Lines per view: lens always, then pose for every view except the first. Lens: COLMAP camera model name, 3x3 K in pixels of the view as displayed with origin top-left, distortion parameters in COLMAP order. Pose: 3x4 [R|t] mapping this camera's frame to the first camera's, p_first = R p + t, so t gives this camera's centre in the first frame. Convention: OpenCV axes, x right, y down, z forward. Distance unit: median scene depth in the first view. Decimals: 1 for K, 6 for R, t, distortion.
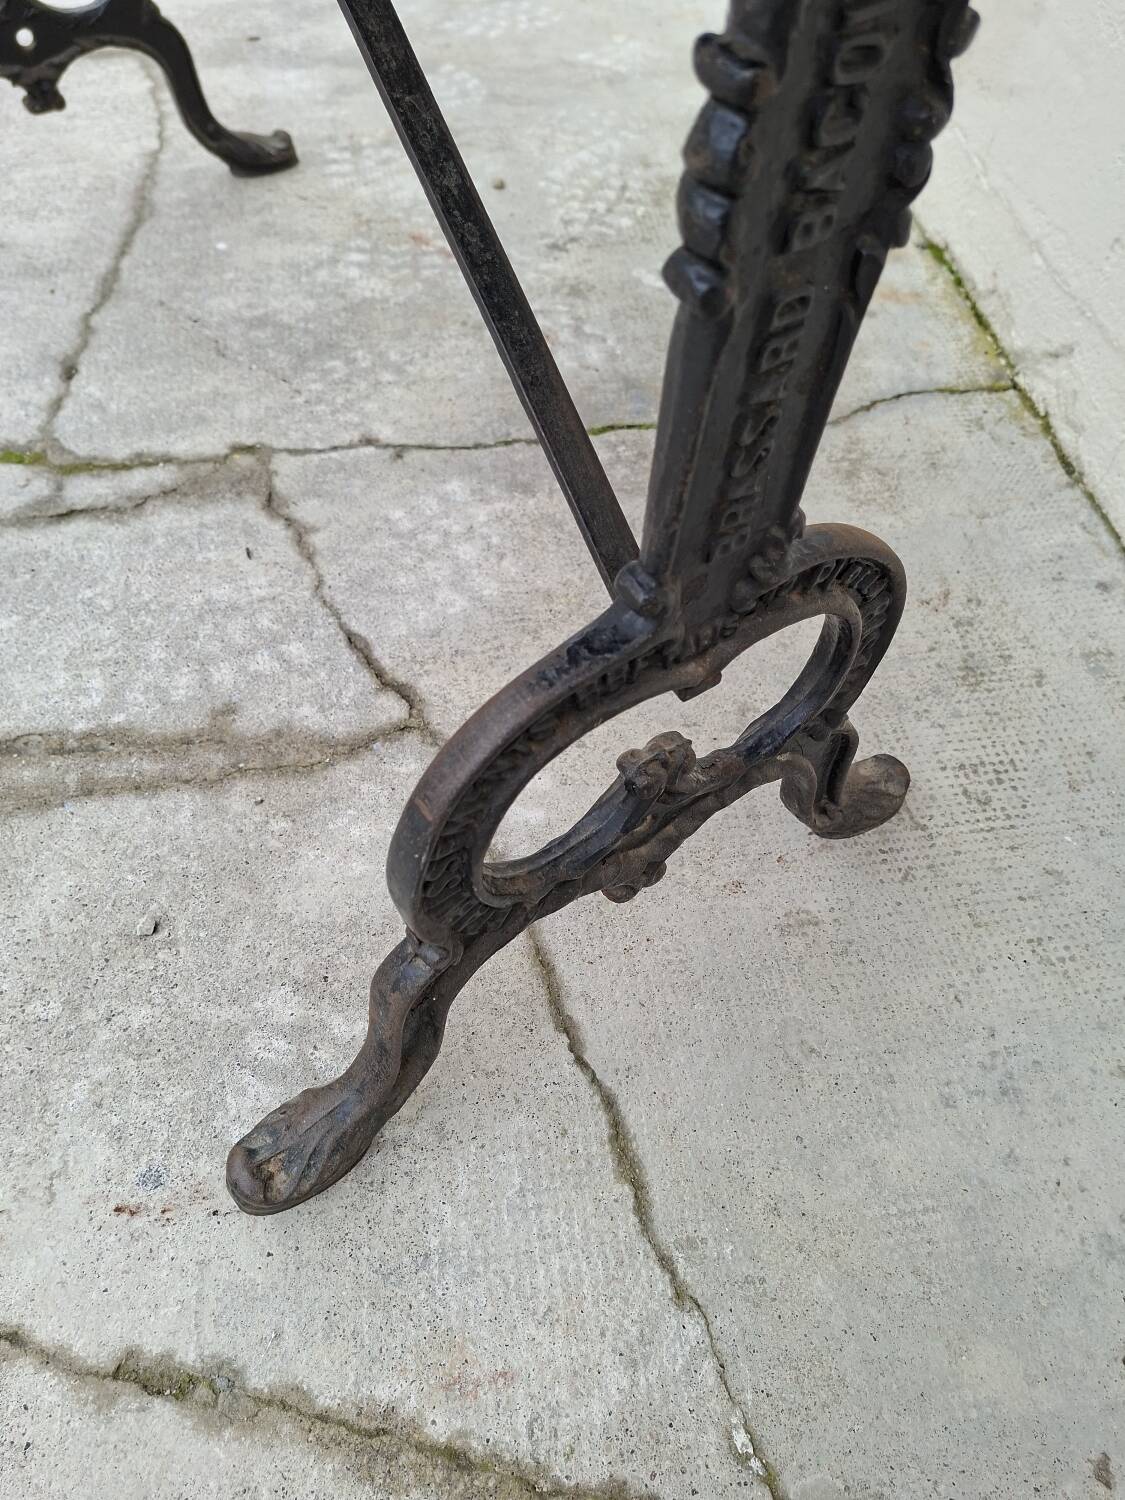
lens RADIAL K [[1039.6, 0, 555.7], [0, 1039.6, 754.3], [0, 0, 1]] dist [0.133881, -0.217317]
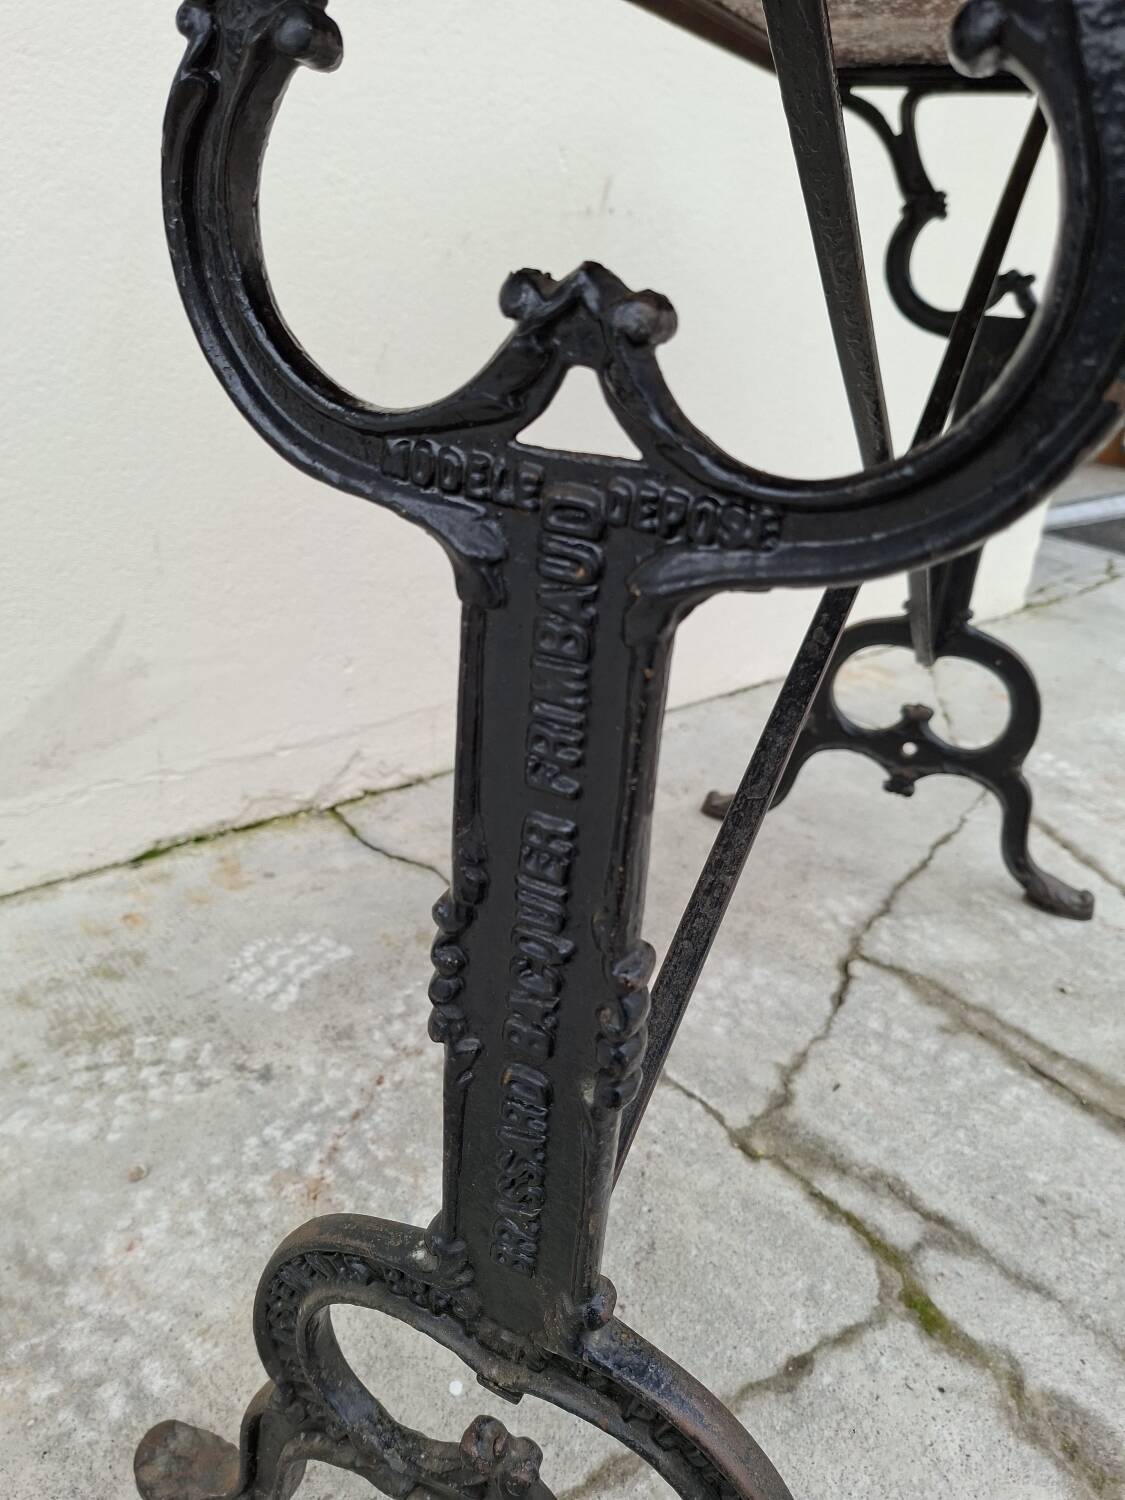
lens RADIAL K [[1041.2, 0, 552.1], [0, 1041.2, 746.0], [0, 0, 1]] dist [0.052099, -0.074127]
pose [[-0.482035, -0.458792, 0.746426, -0.895973], [0.658747, 0.371916, 0.654011, -1.402914], [-0.577663, 0.806963, 0.122952, 0.772422]]
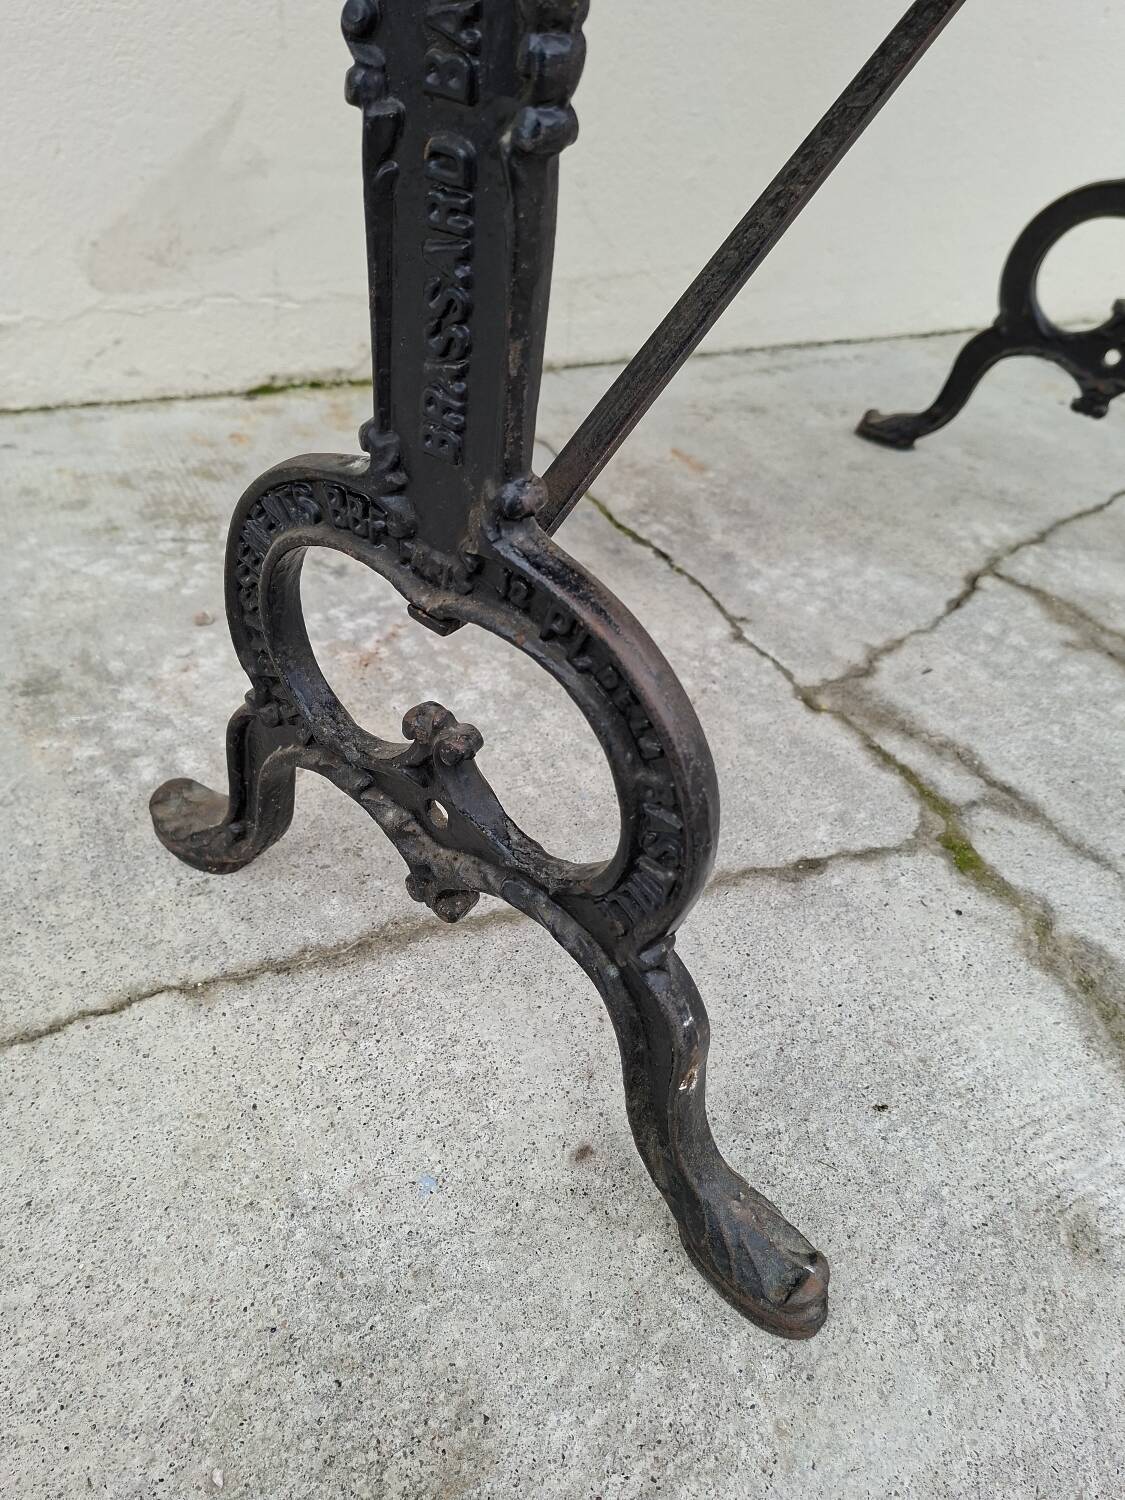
lens RADIAL K [[1039.6, 0, 555.7], [0, 1039.6, 754.3], [0, 0, 1]] dist [0.133881, -0.217317]
pose [[-0.287654, -0.673828, 0.680596, -1.048668], [0.714160, 0.322587, 0.621219, -1.193887], [-0.638146, 0.664751, 0.388428, 0.930223]]
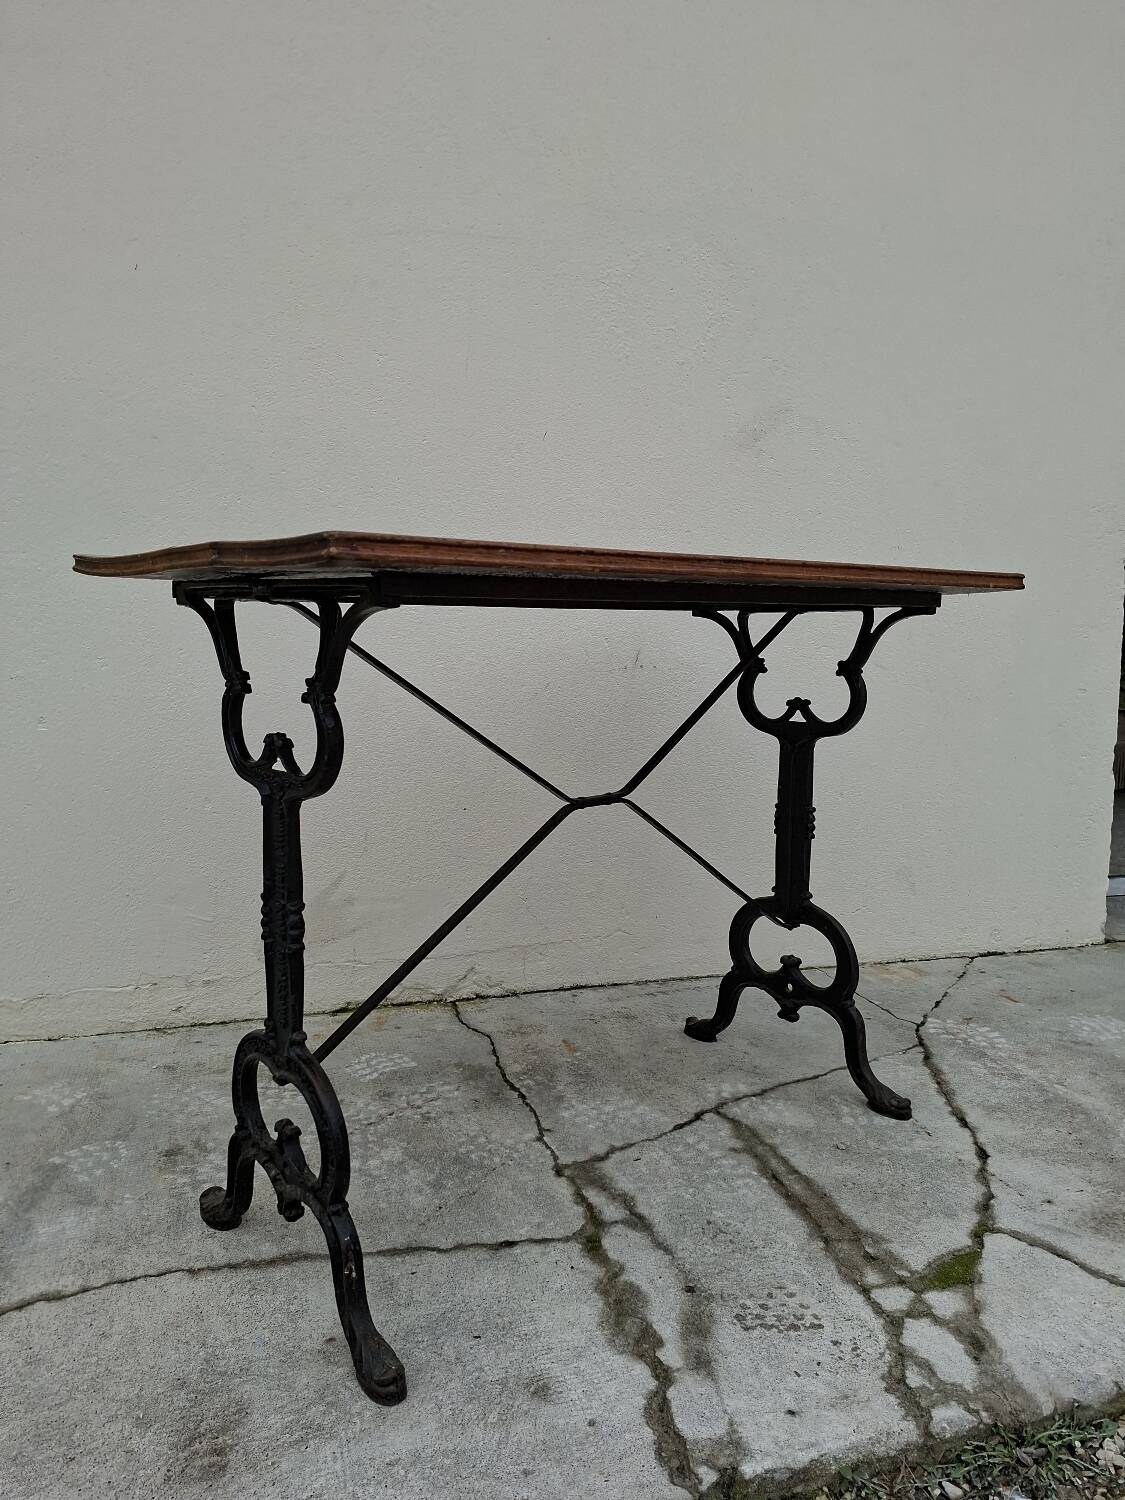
lens RADIAL K [[1033.2, 0, 558.9], [0, 1033.2, 752.8], [0, 0, 1]] dist [0.067496, -0.076838]
pose [[-0.128178, -0.184391, 0.974459, -2.146584], [0.796706, 0.566002, 0.211898, -1.216388], [-0.590618, 0.803518, 0.074357, 0.352631]]
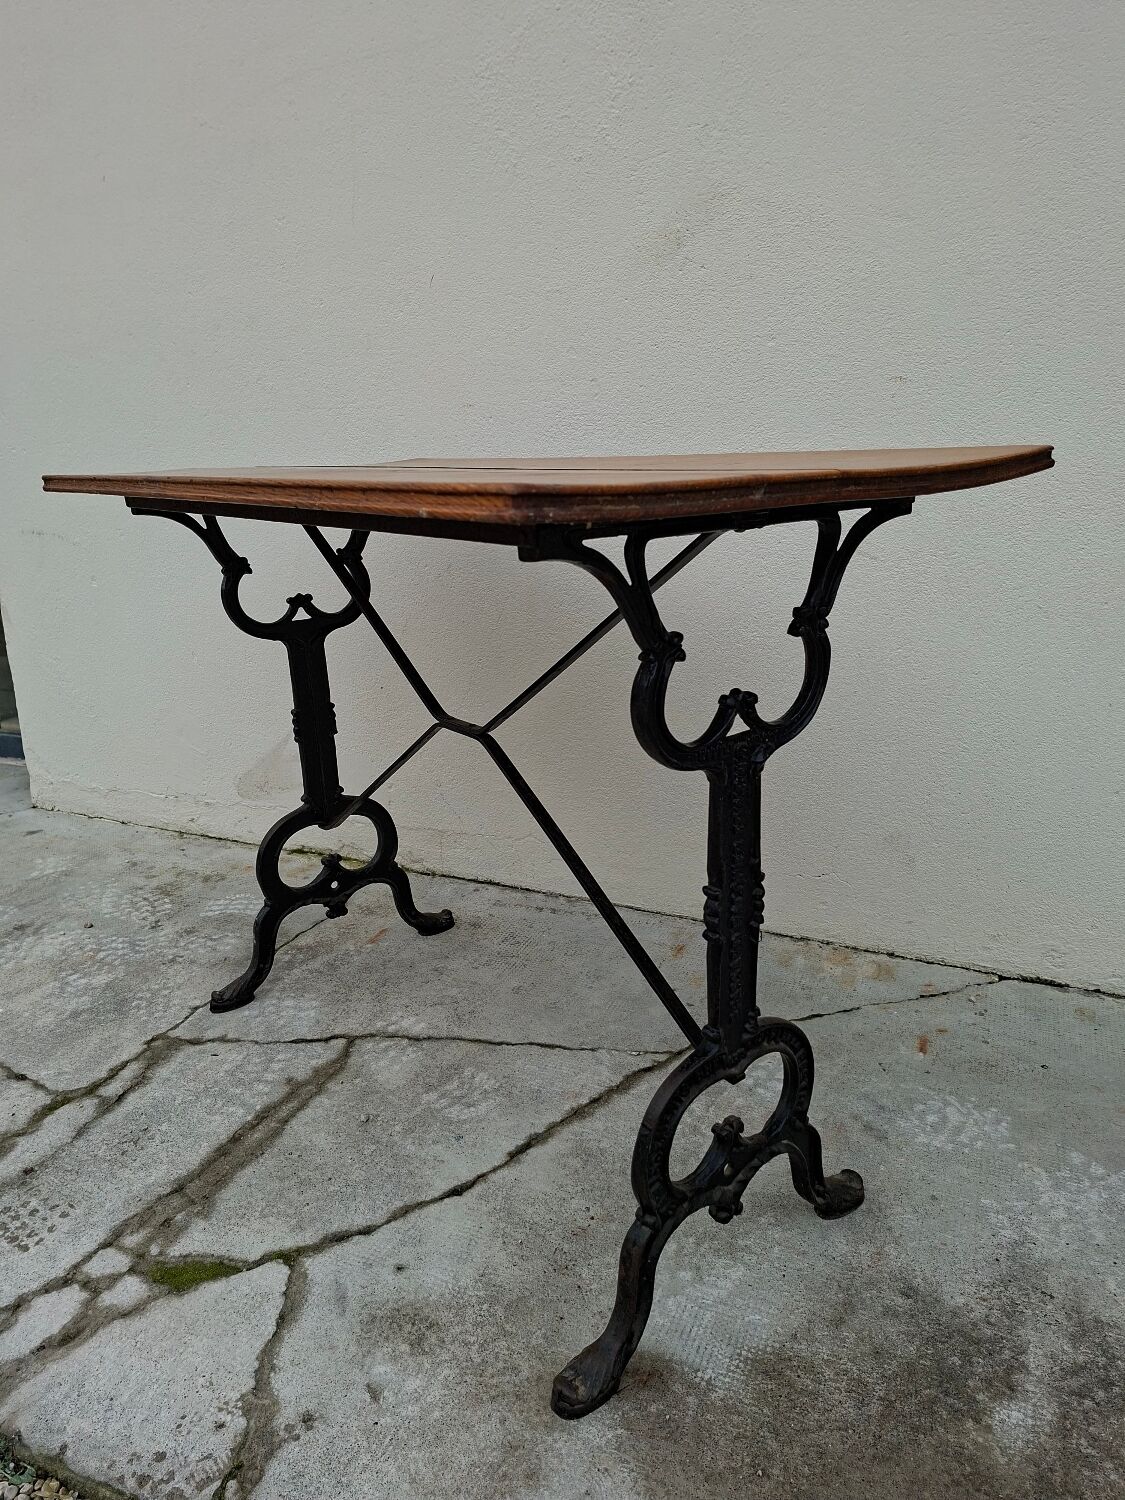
lens RADIAL K [[1036.2, 0, 560.1], [0, 1036.2, 744.5], [0, 0, 1]] dist [0.065175, -0.068456]
pose [[0.536959, -0.314548, 0.782773, -1.404887], [0.718668, 0.656502, -0.229177, 0.378982], [-0.441805, 0.685613, 0.578571, -0.923975]]
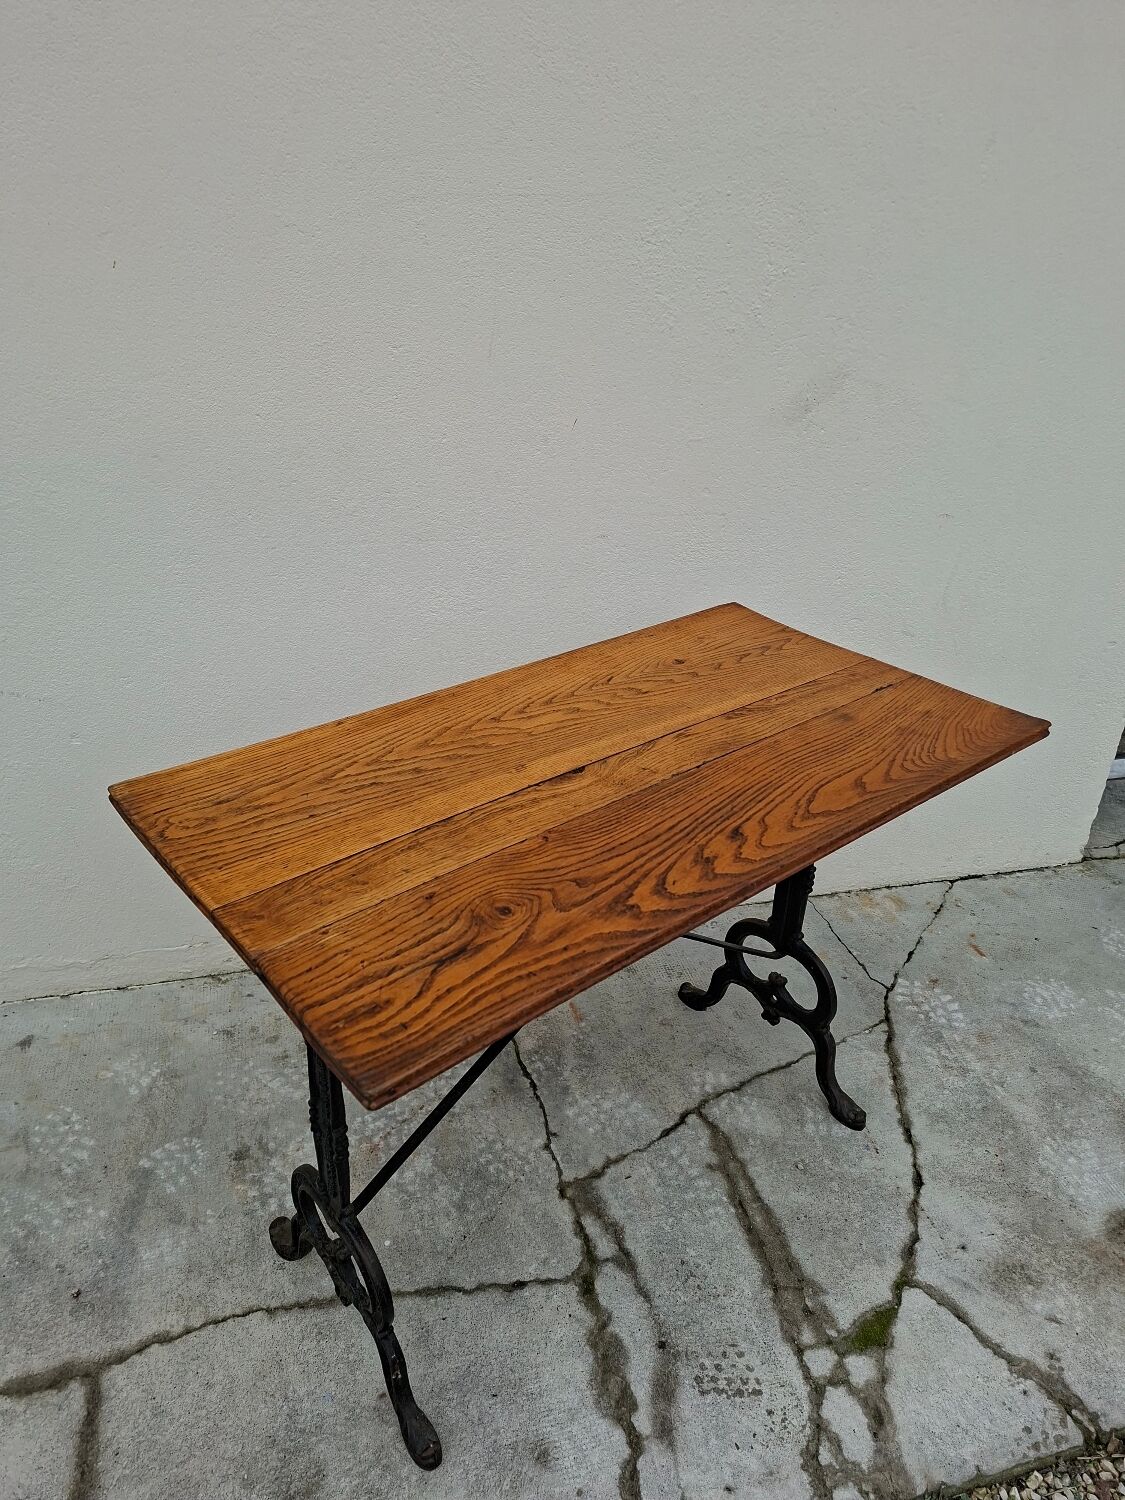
lens RADIAL K [[1036.2, 0, 560.1], [0, 1036.2, 744.5], [0, 0, 1]] dist [0.065175, -0.068456]
pose [[-0.104165, -0.528922, 0.842254, -1.834031], [0.782706, 0.478891, 0.397536, -1.801865], [-0.613613, 0.700646, 0.364107, -0.459343]]
